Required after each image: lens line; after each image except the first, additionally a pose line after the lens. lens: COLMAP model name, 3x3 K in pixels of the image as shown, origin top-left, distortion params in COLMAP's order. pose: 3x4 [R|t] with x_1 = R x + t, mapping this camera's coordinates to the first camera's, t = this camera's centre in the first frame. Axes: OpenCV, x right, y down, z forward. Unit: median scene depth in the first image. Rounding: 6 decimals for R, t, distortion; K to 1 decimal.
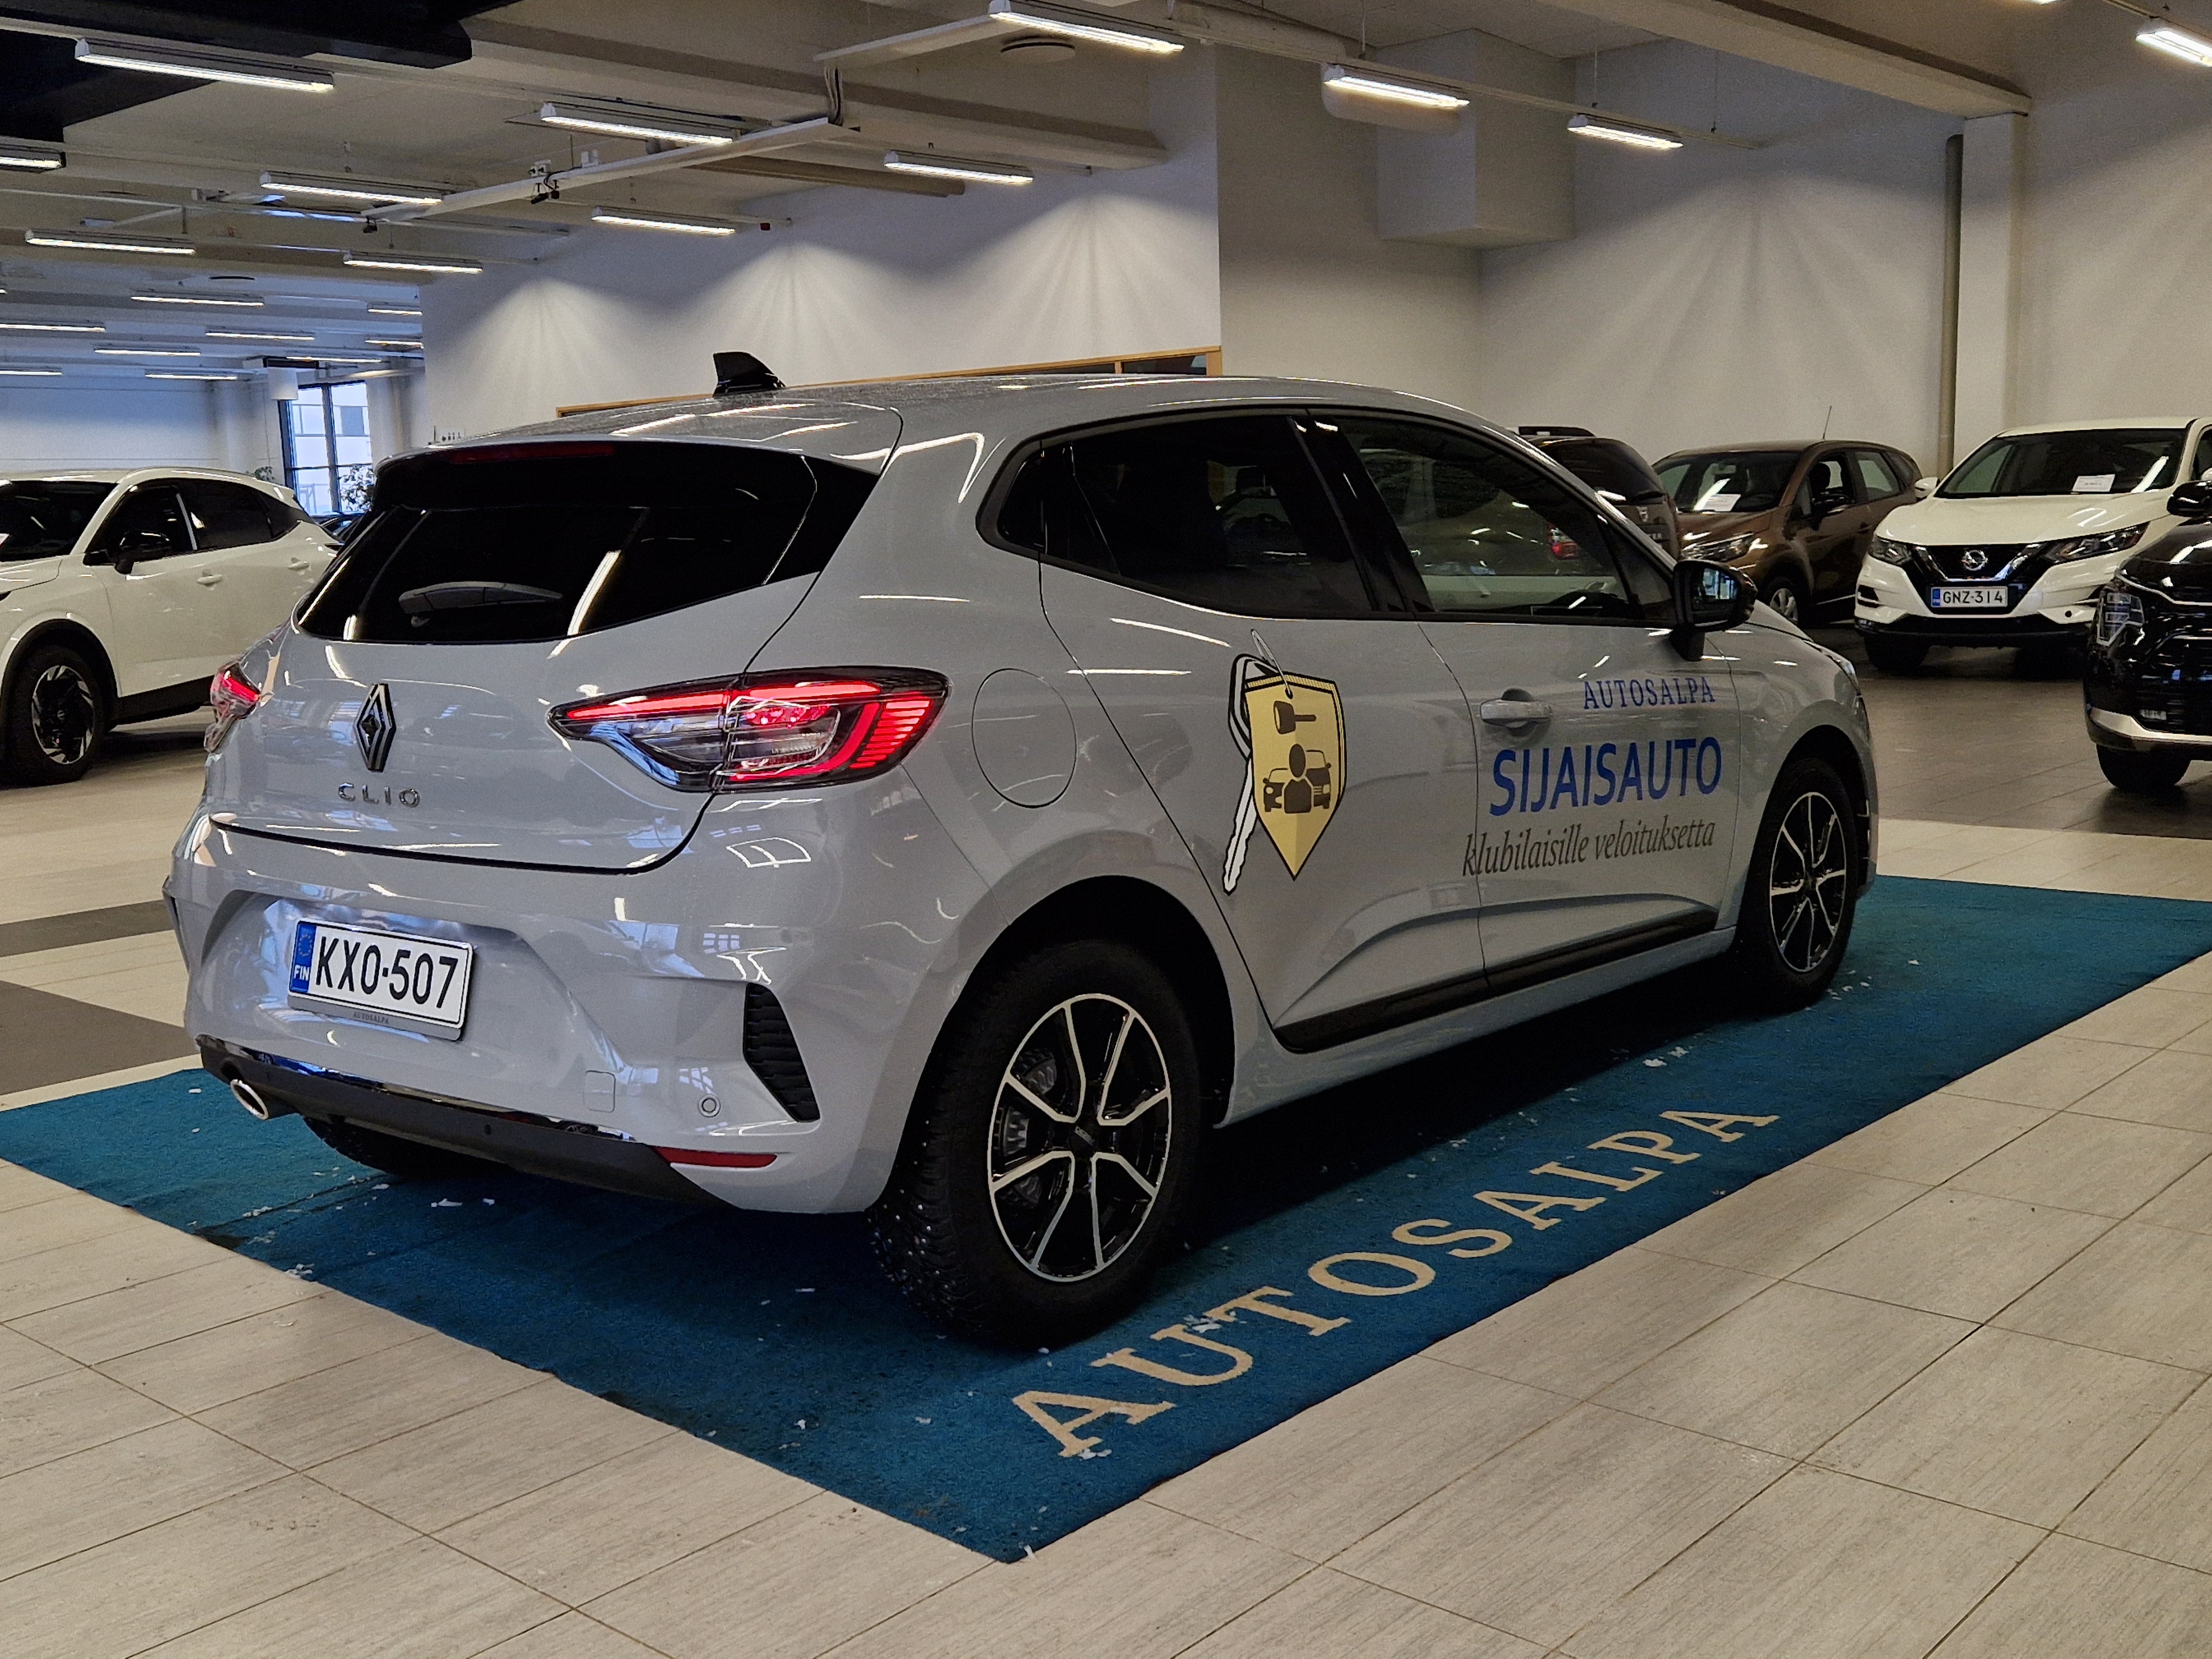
lens RADIAL K [[2229.9, 0, 1106.0], [0, 2229.9, 829.5], [0, 0, 1]] dist [0.007677, 0.004888]
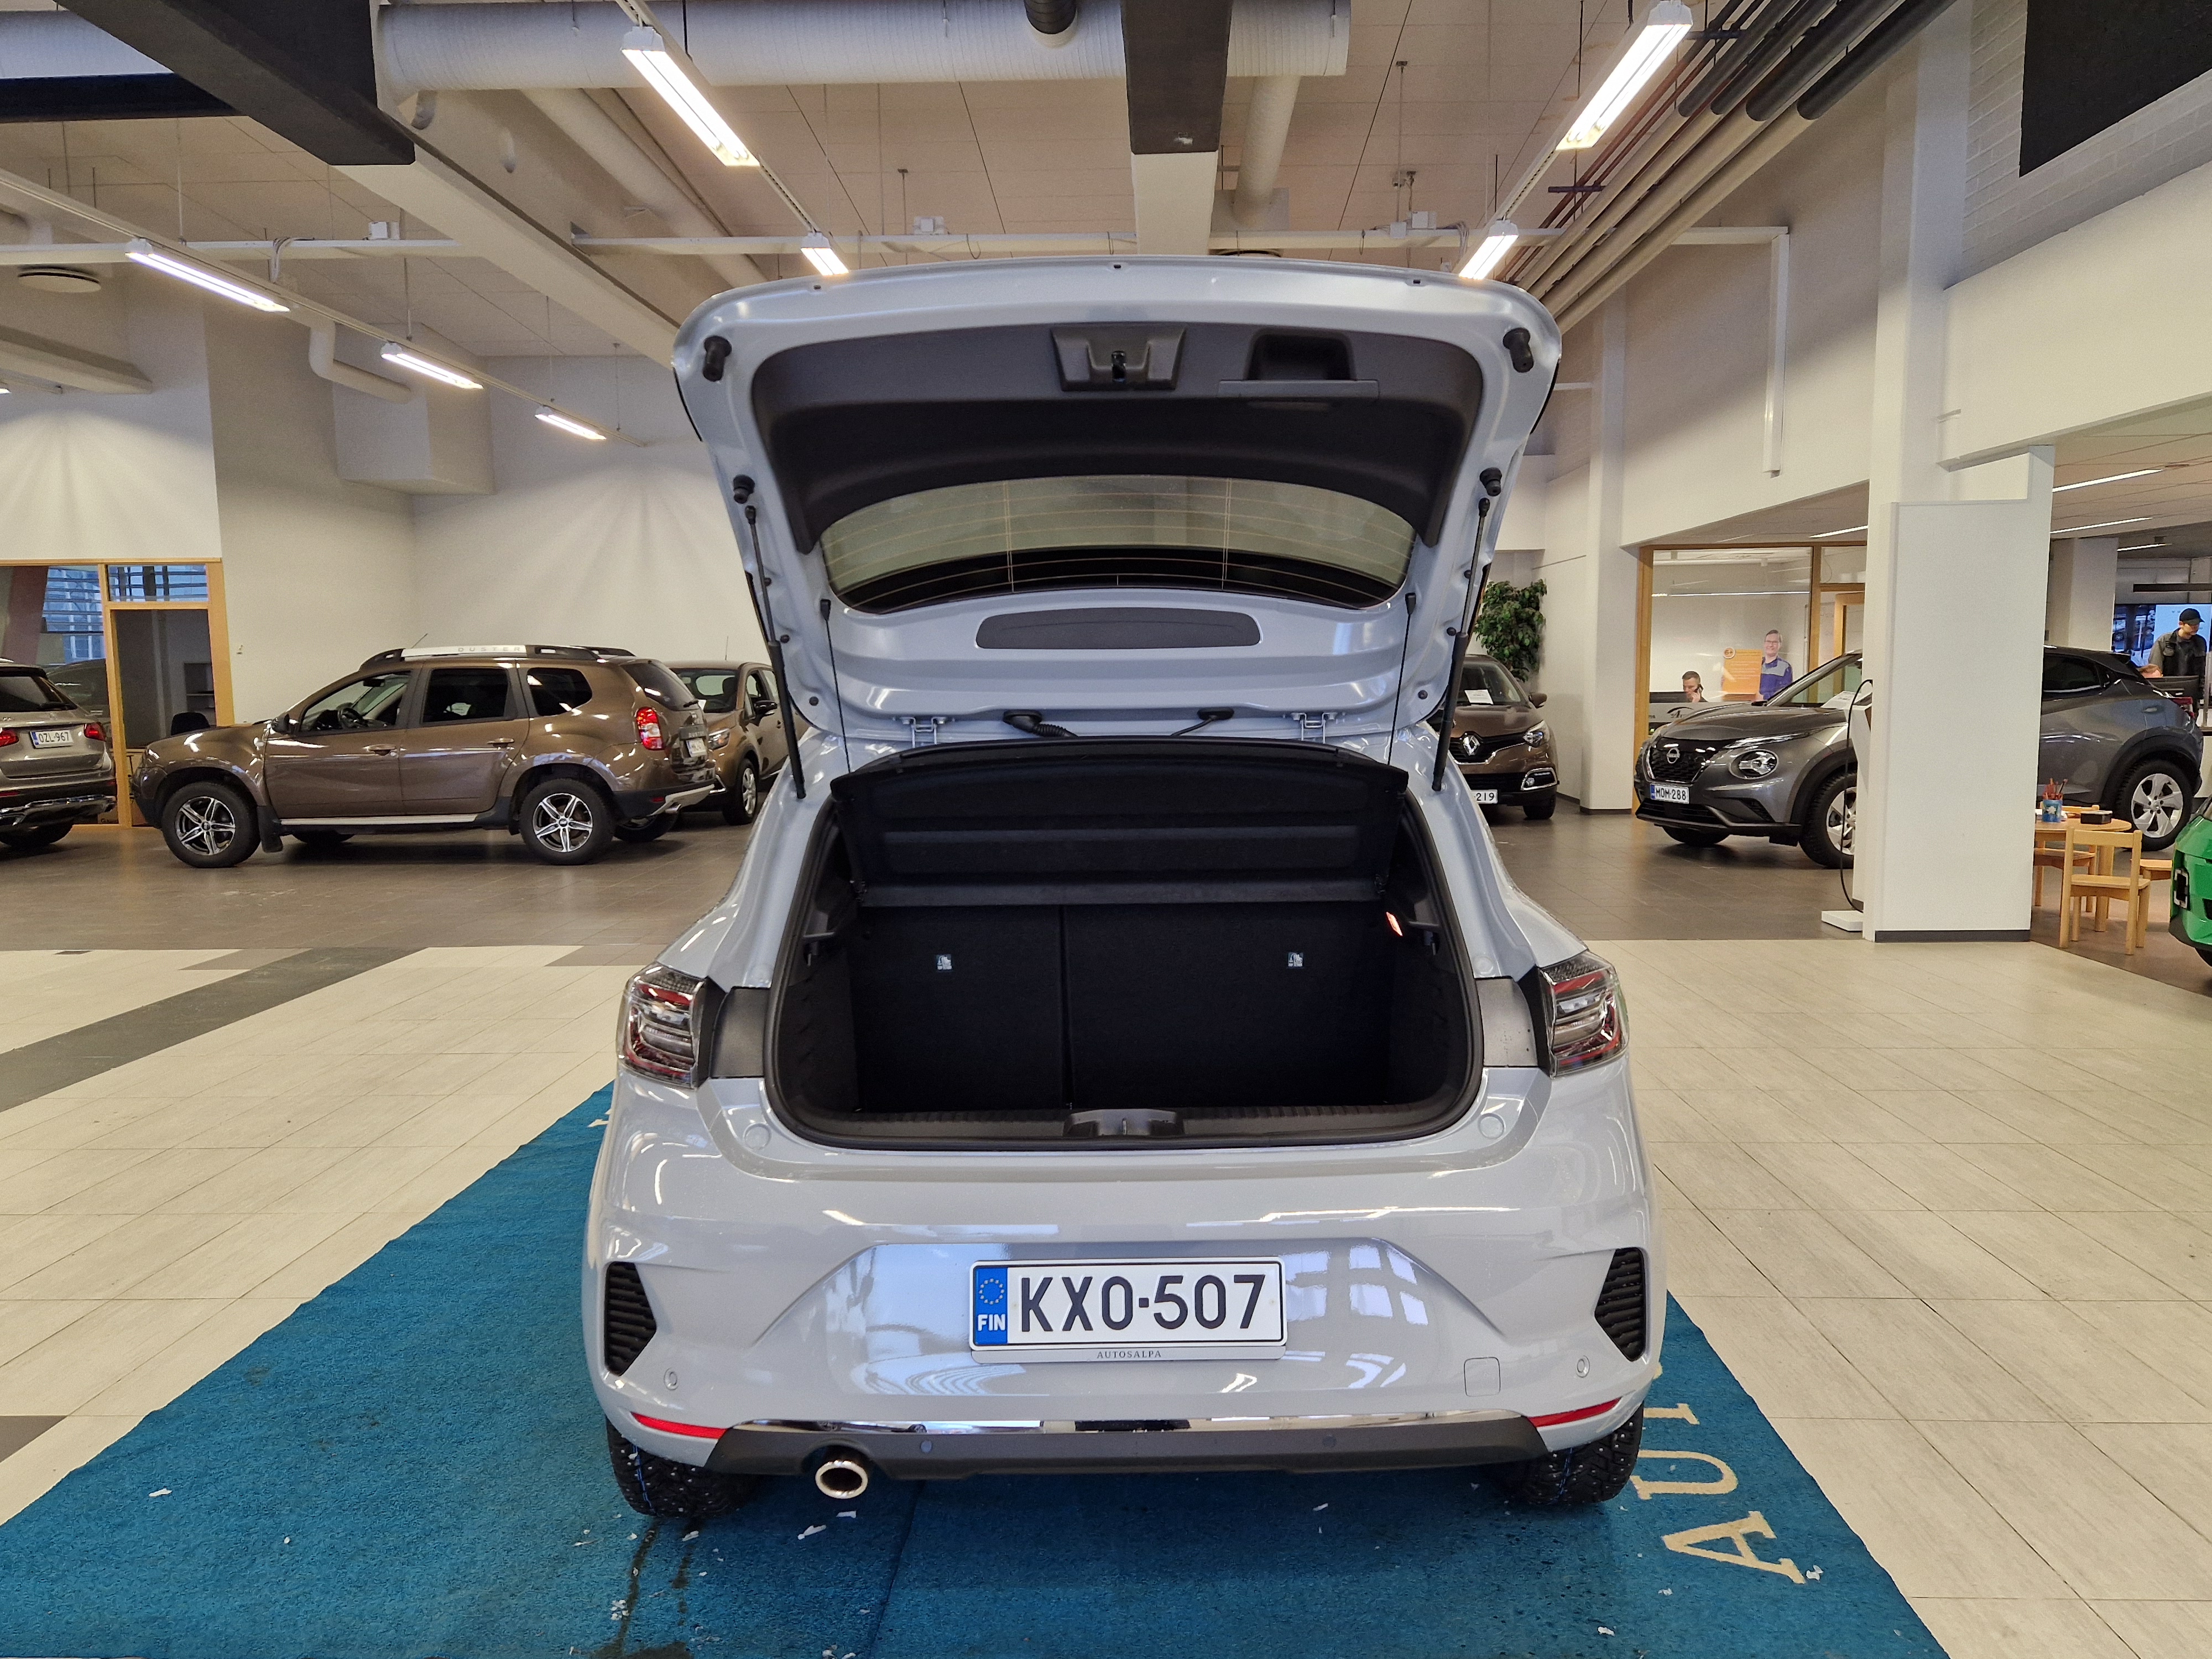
lens RADIAL K [[1627.8, 0, 1106.0], [0, 1627.8, 829.5], [0, 0, 1]] dist [0.056573, 0.000054]
pose [[0.768167, -0.041823, 0.638882, -0.777850], [0.078108, 0.996532, -0.028679, -0.122037], [-0.635467, 0.071933, 0.768770, 0.442351]]
